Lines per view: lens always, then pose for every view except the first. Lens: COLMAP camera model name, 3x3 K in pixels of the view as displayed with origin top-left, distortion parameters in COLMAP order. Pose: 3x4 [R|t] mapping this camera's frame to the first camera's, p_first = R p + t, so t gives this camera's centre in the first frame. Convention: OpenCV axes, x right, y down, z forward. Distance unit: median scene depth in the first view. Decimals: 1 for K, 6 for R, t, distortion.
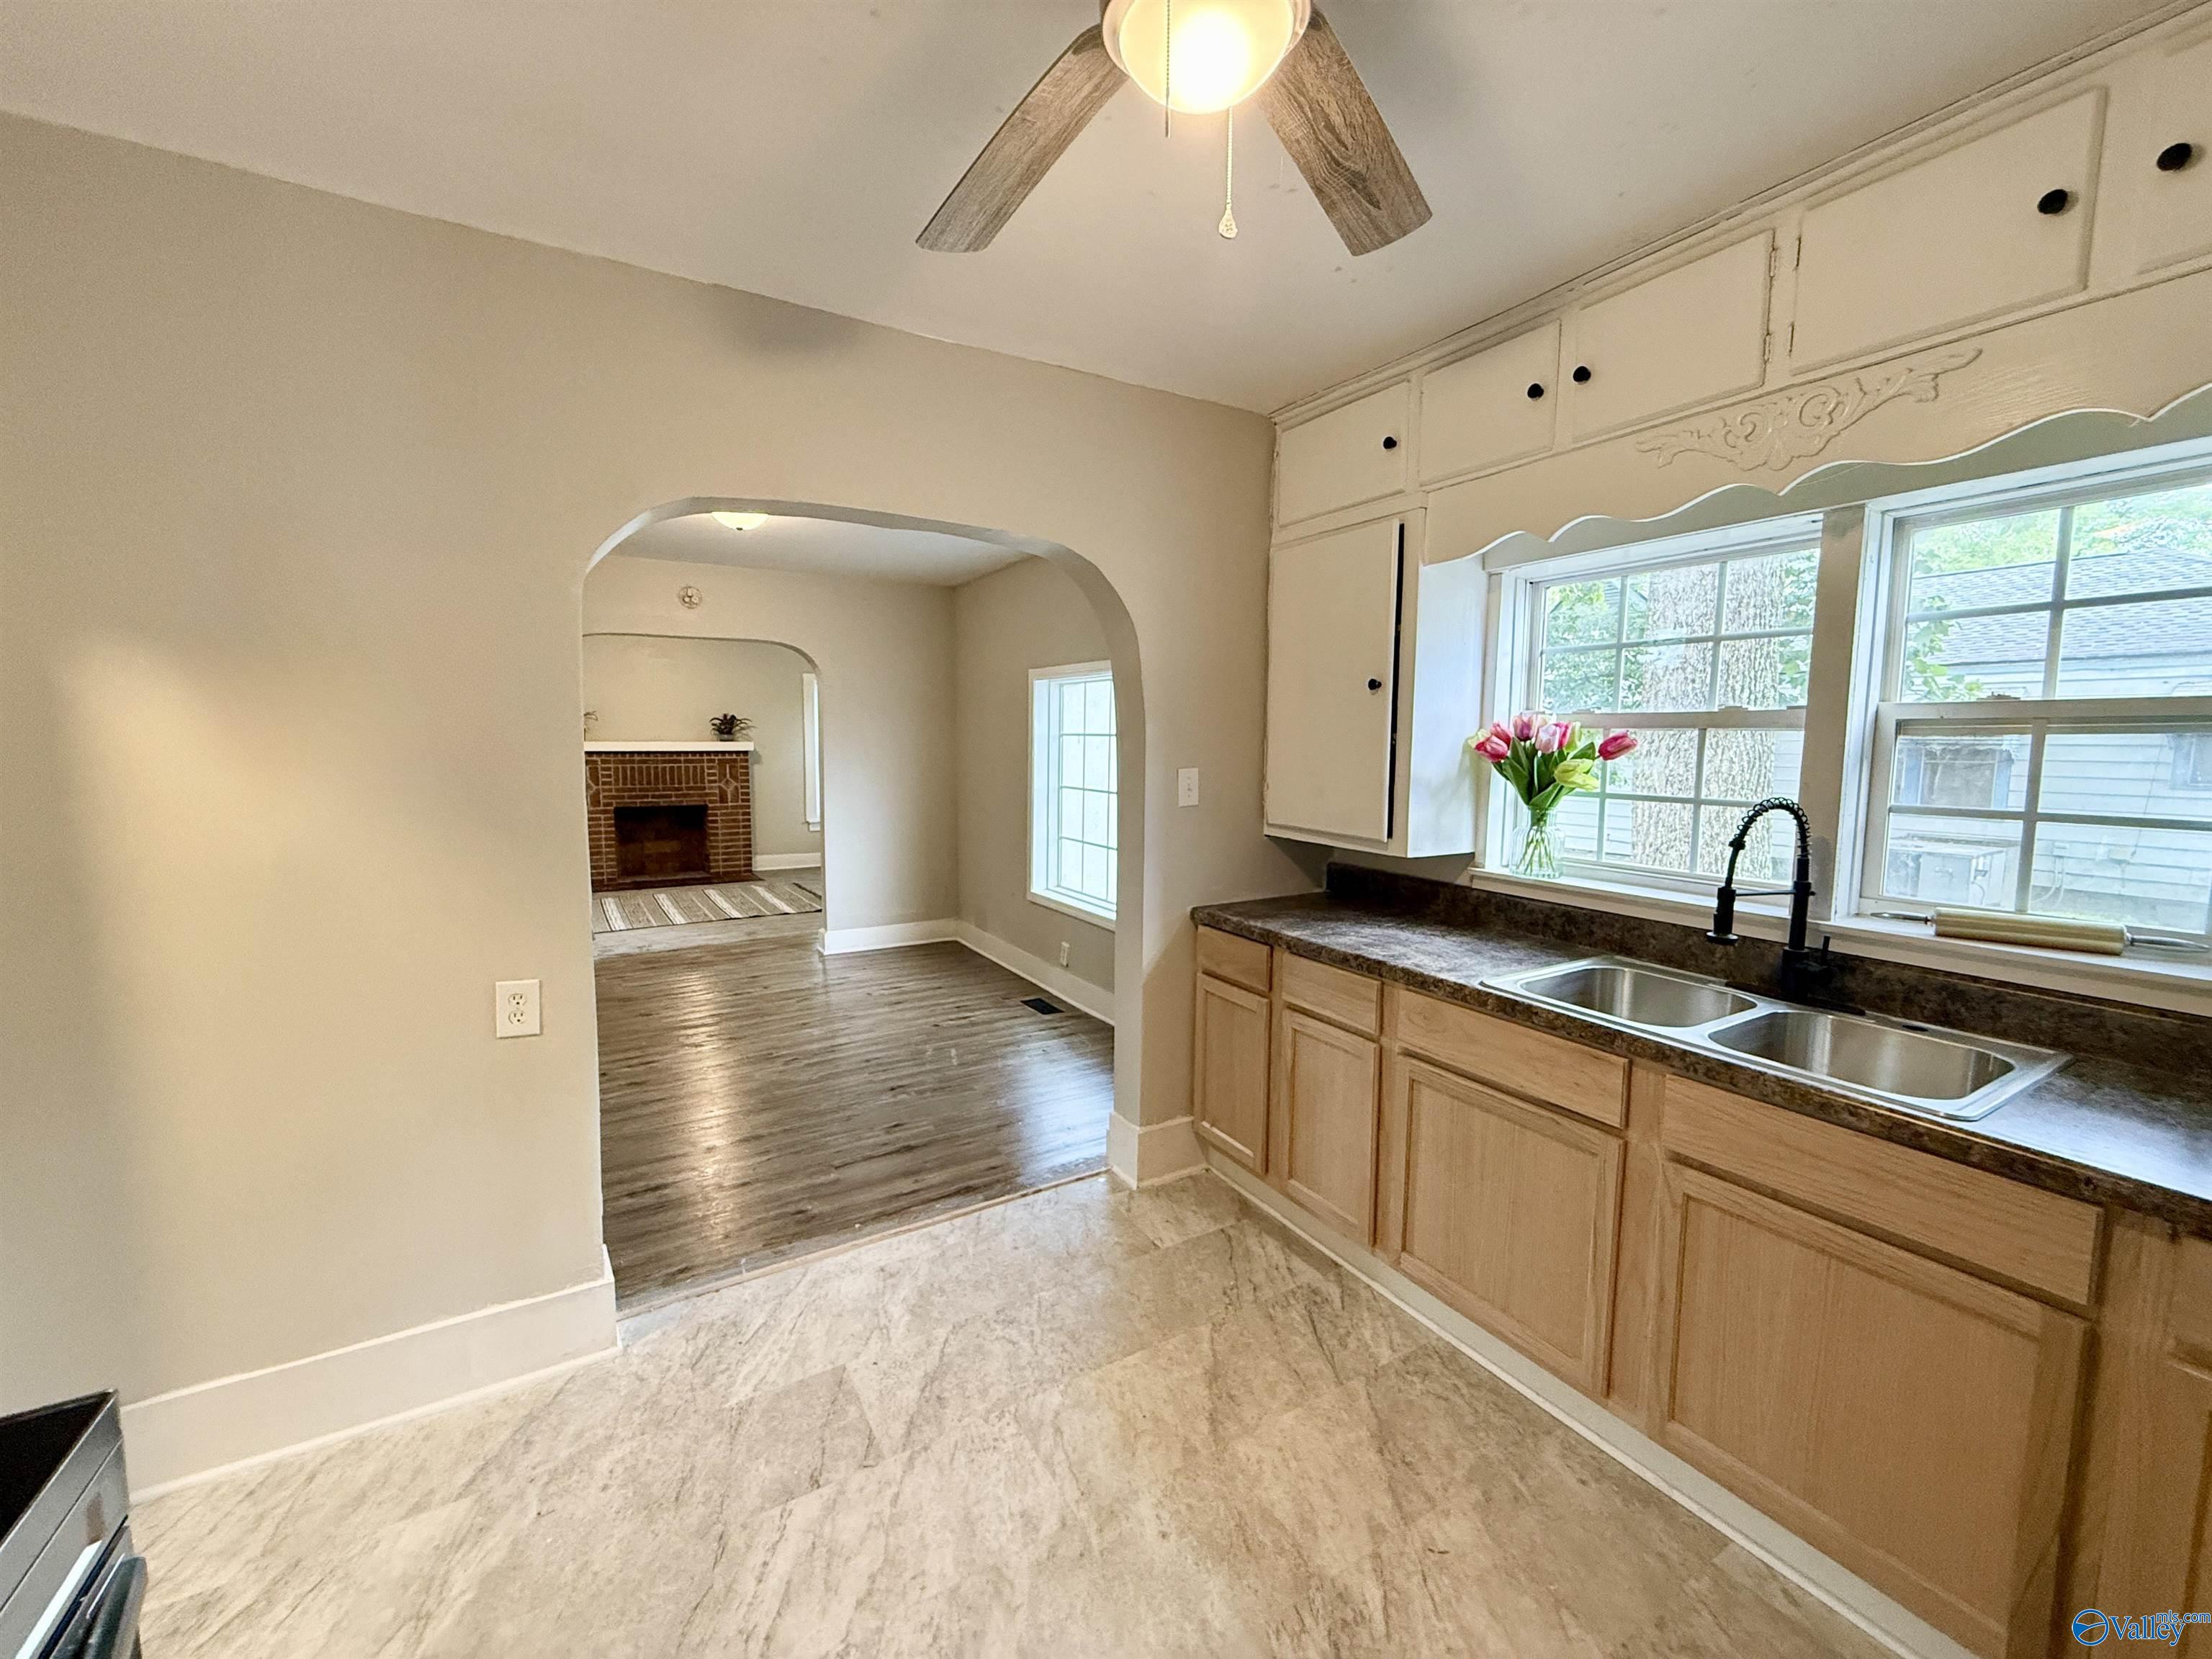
lens RADIAL K [[881.3, 0, 1092.4], [0, 881.3, 816.7], [0, 0, 1]] dist [-0.001463, 0.000004]
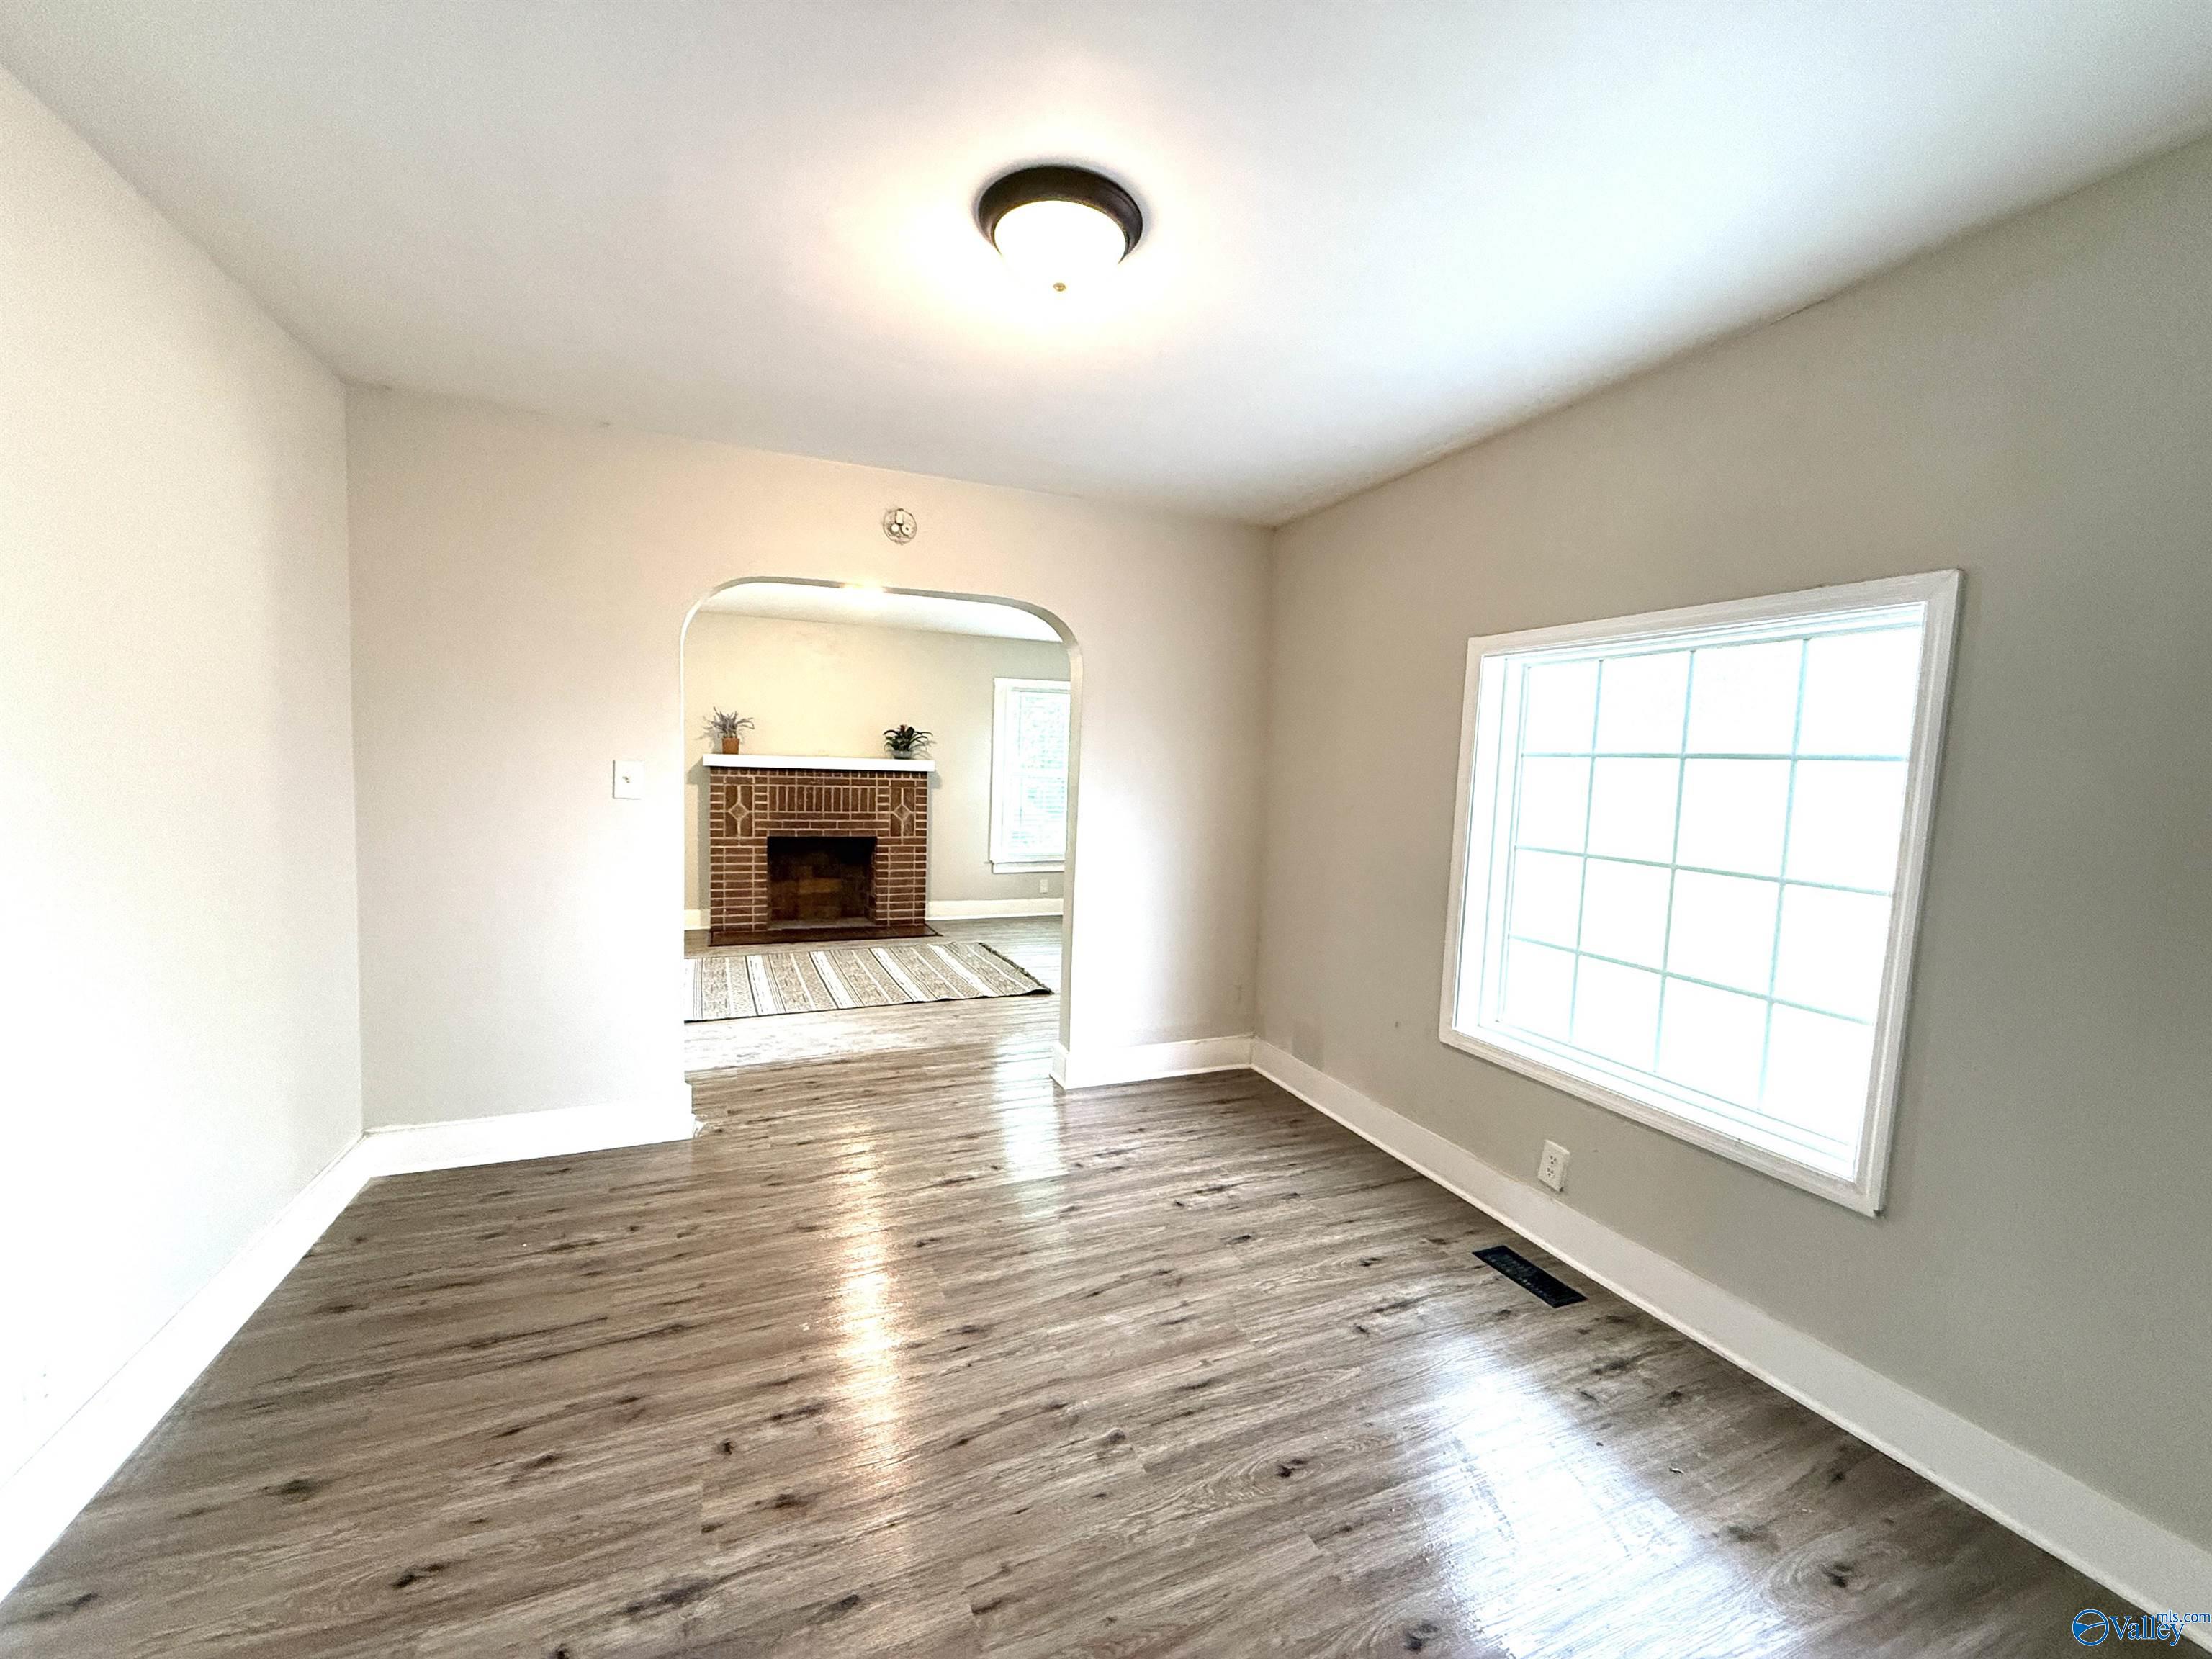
lens RADIAL K [[881.3, 0, 1091.3], [0, 881.3, 812.8], [0, 0, 1]] dist [-0.001463, 0.000004]
pose [[0.989241, 0.032167, -0.142718, -0.233432], [-0.037510, 0.998686, -0.034905, -0.027016], [0.141407, 0.039883, 0.989148, 0.418927]]
